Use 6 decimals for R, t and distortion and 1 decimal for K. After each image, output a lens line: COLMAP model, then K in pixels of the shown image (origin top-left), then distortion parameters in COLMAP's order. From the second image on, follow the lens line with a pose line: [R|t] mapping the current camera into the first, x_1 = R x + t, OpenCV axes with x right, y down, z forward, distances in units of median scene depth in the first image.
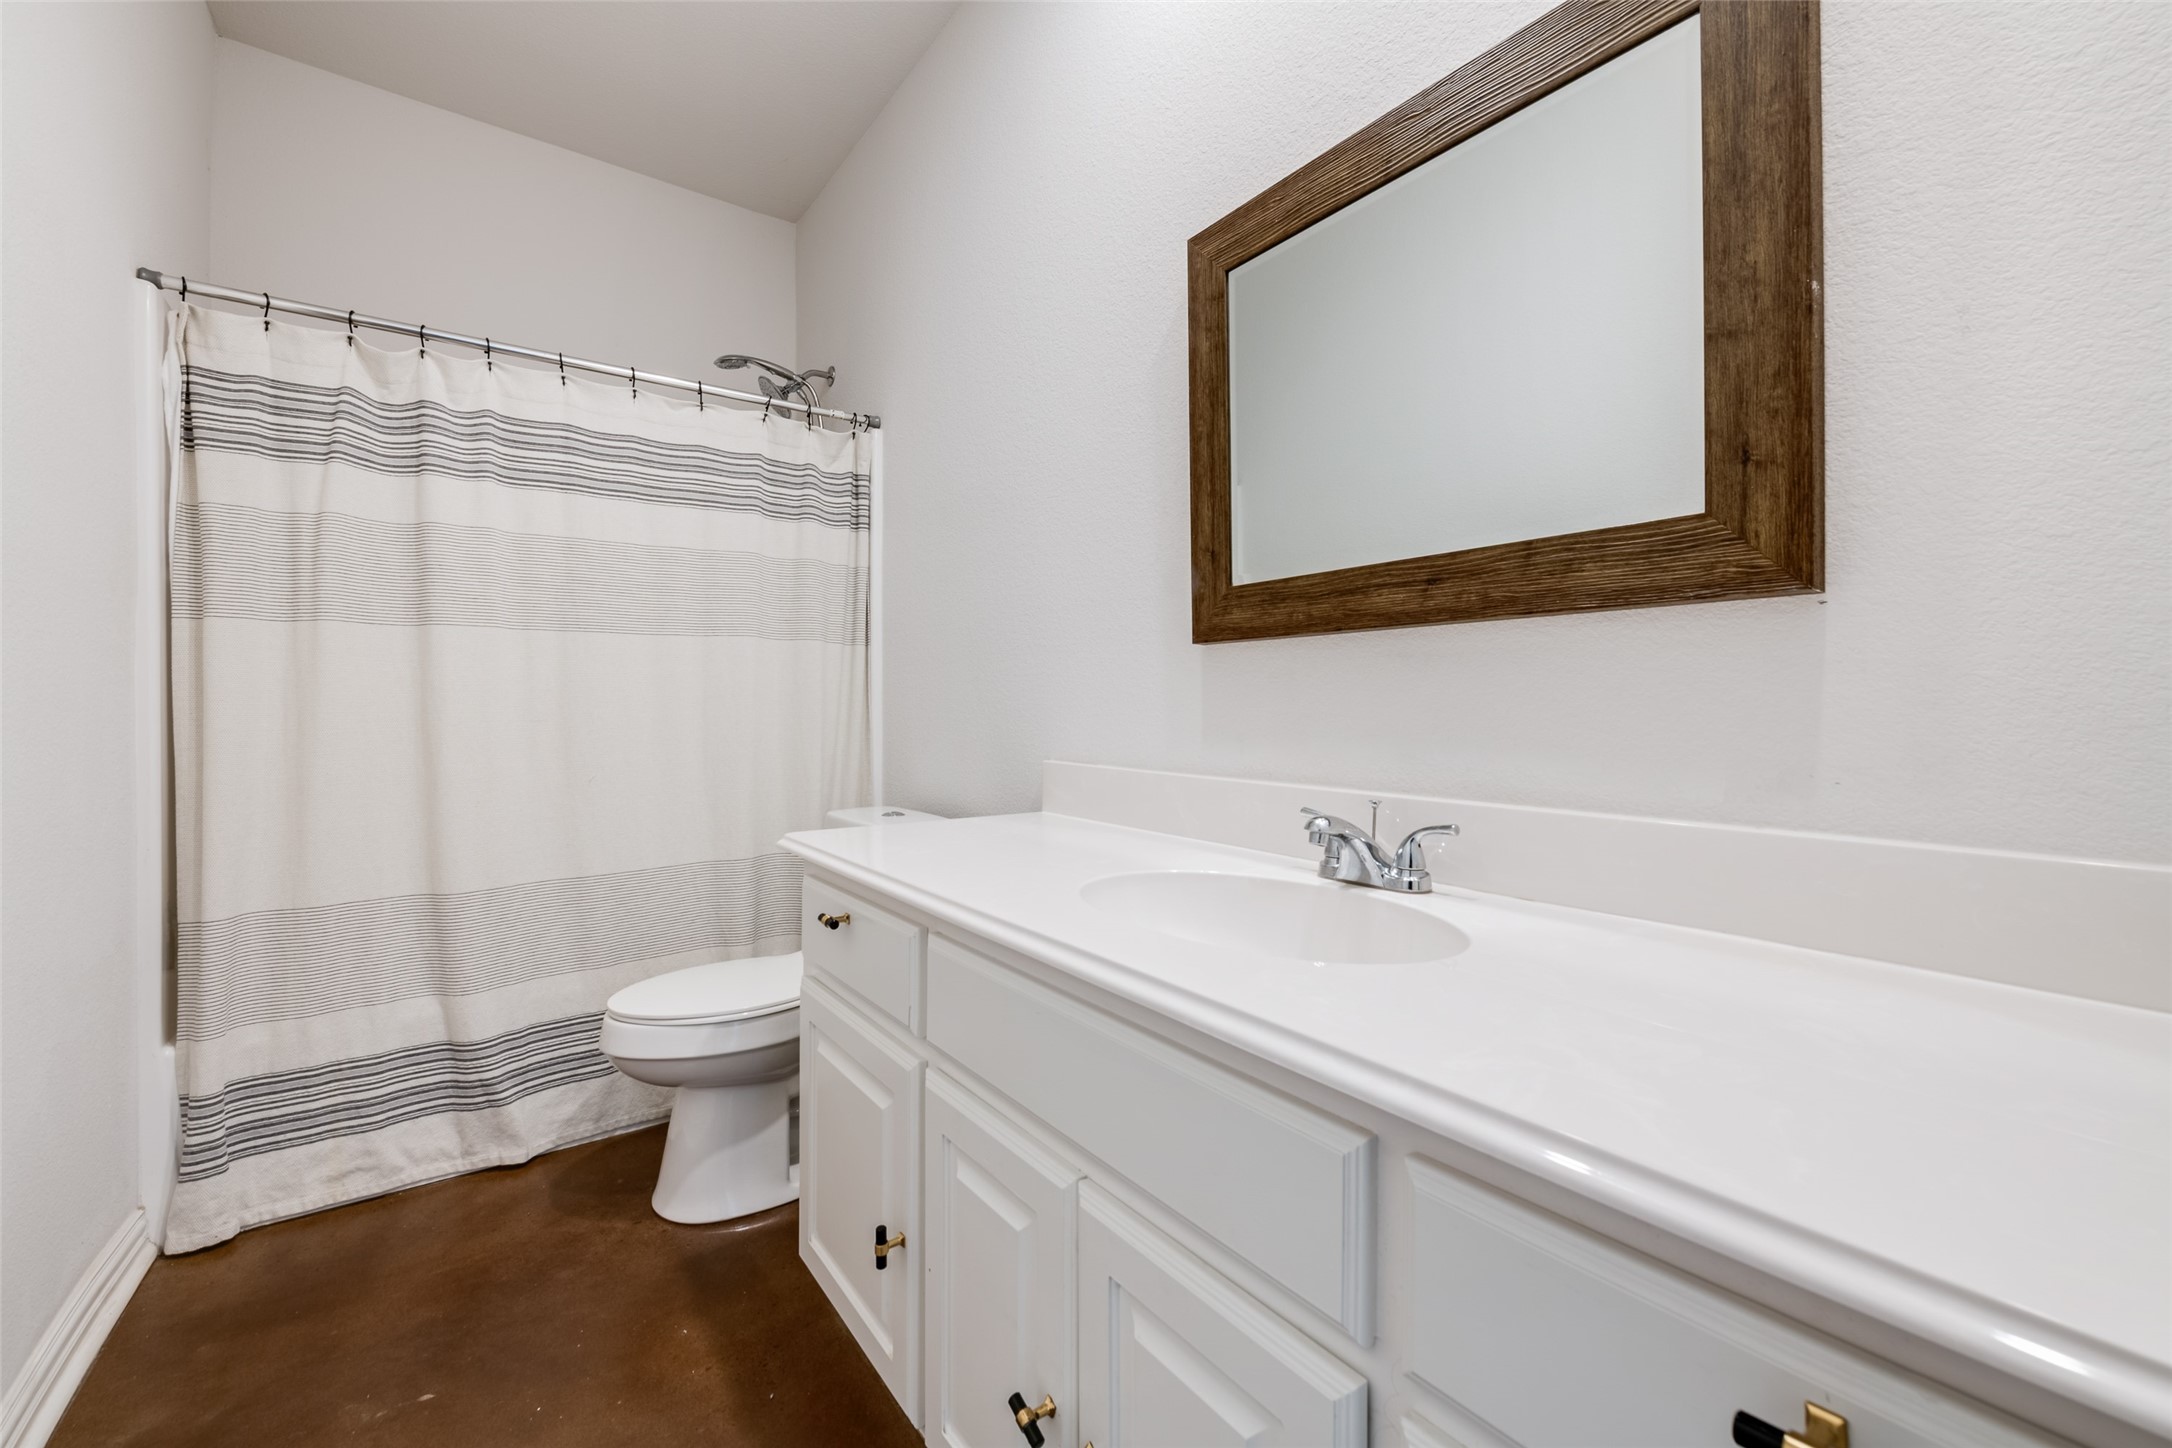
lens RADIAL K [[891.5, 0, 1082.2], [0, 891.5, 716.2], [0, 0, 1]] dist [0.001091, -0.000165]
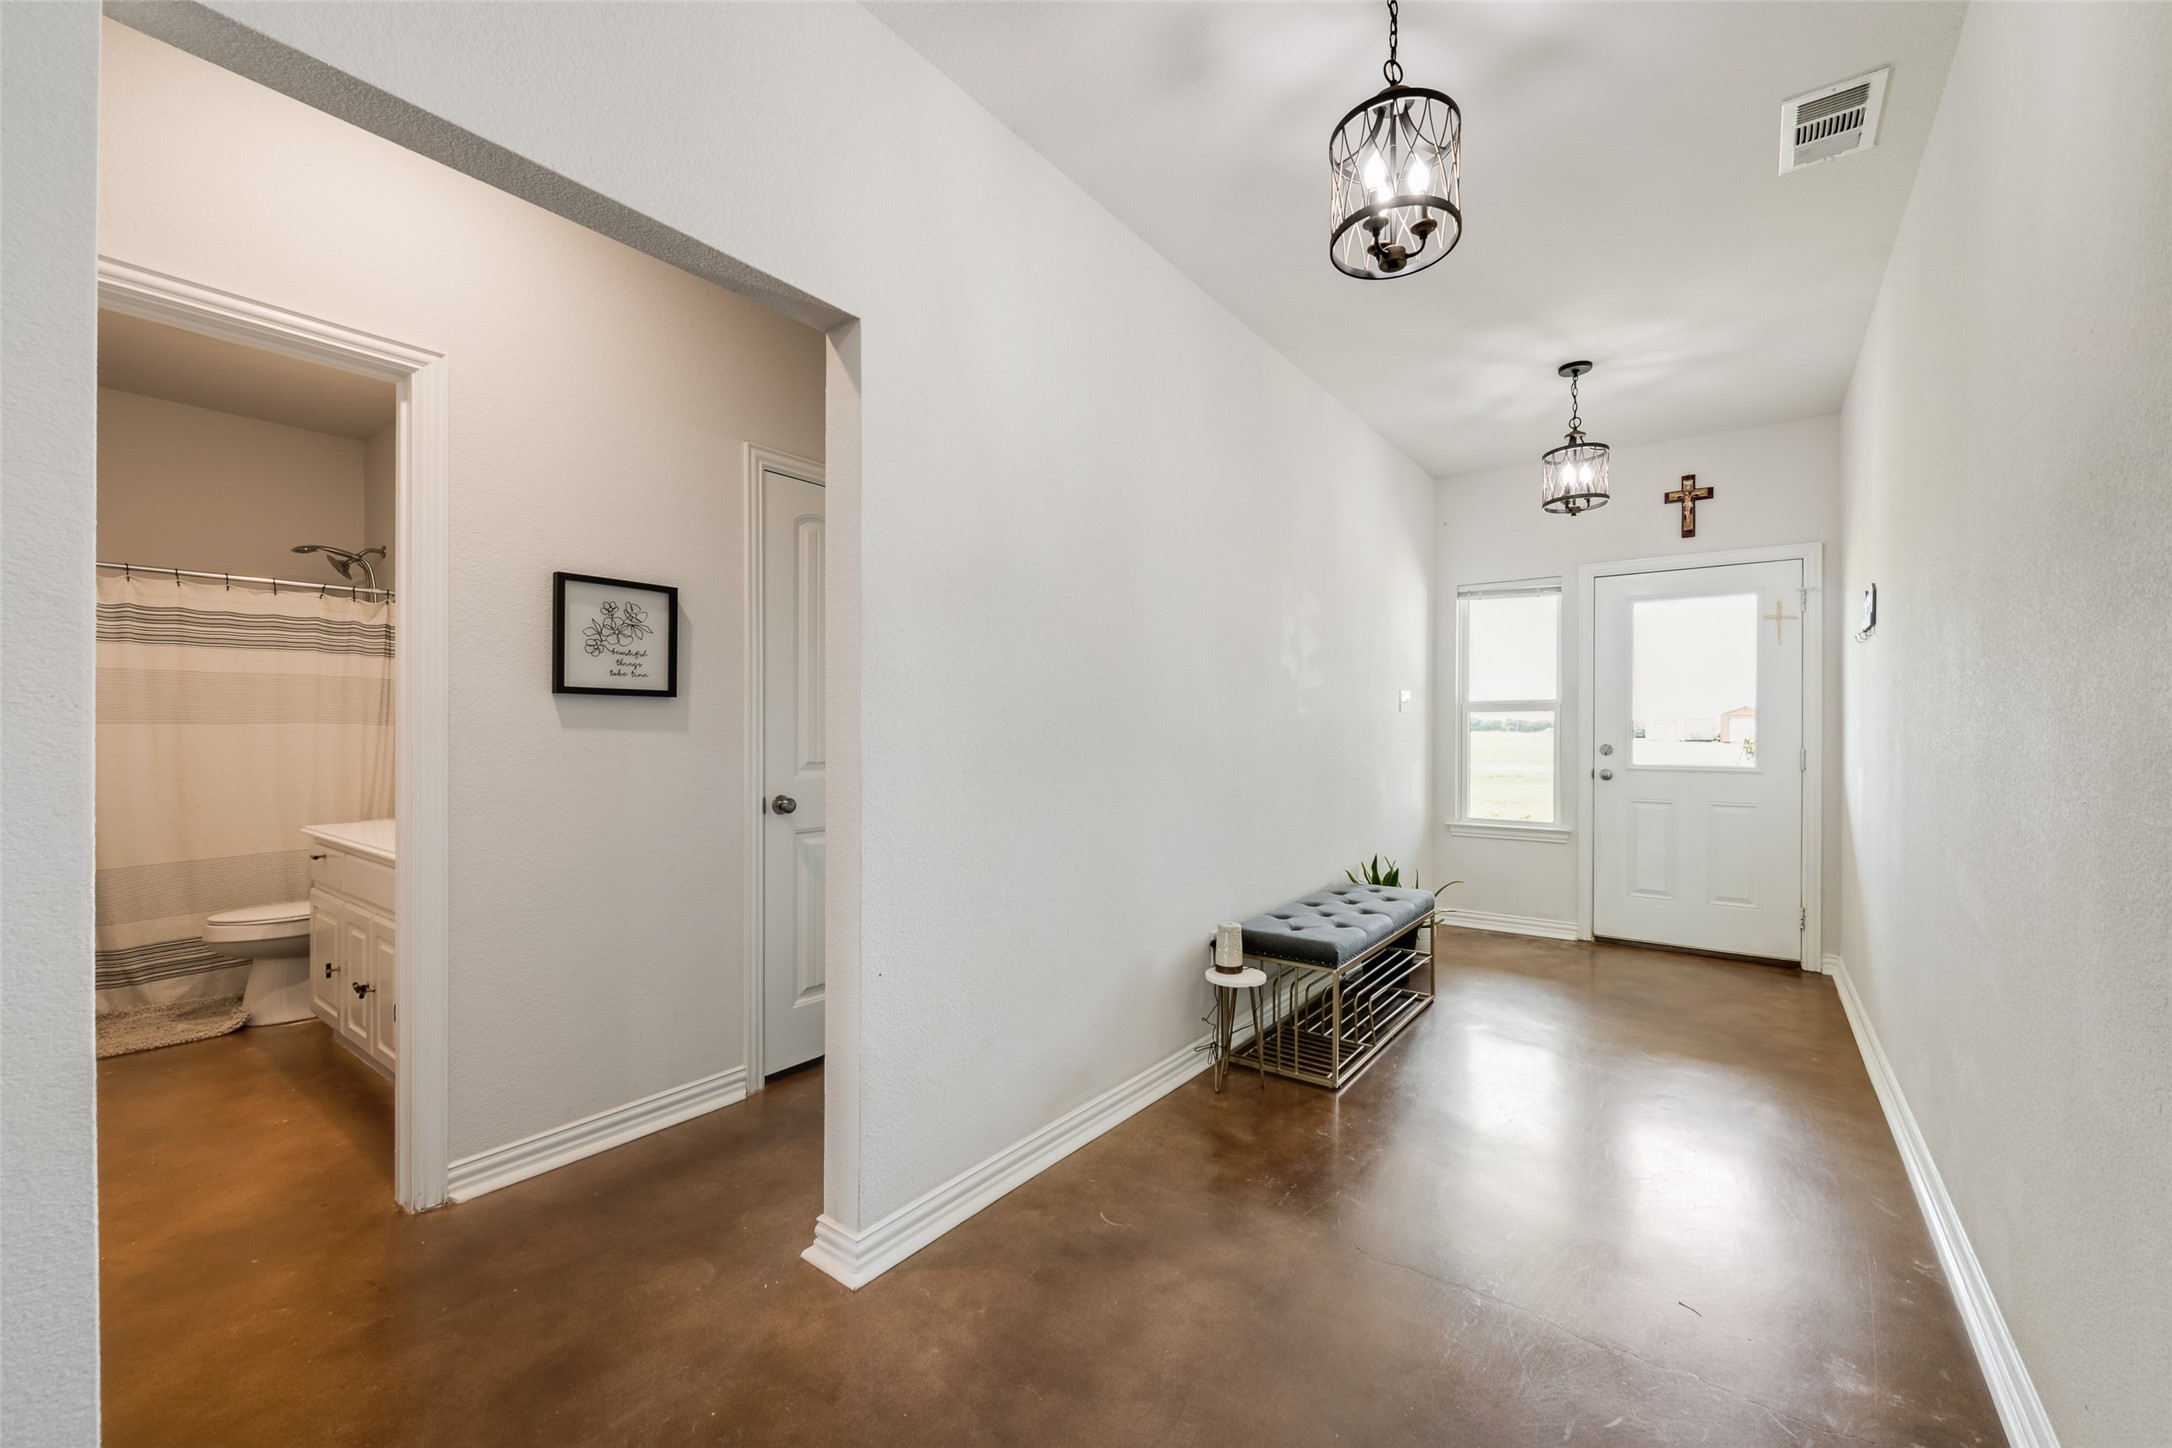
lens RADIAL K [[883.0, 0, 1081.1], [0, 883.0, 737.6], [0, 0, 1]] dist [0.000268, -0.000010]
pose [[0.960772, -0.002799, 0.277327, 0.623736], [0.003910, 0.999986, -0.003454, -0.049713], [-0.277313, 0.004403, 0.960769, -1.126150]]
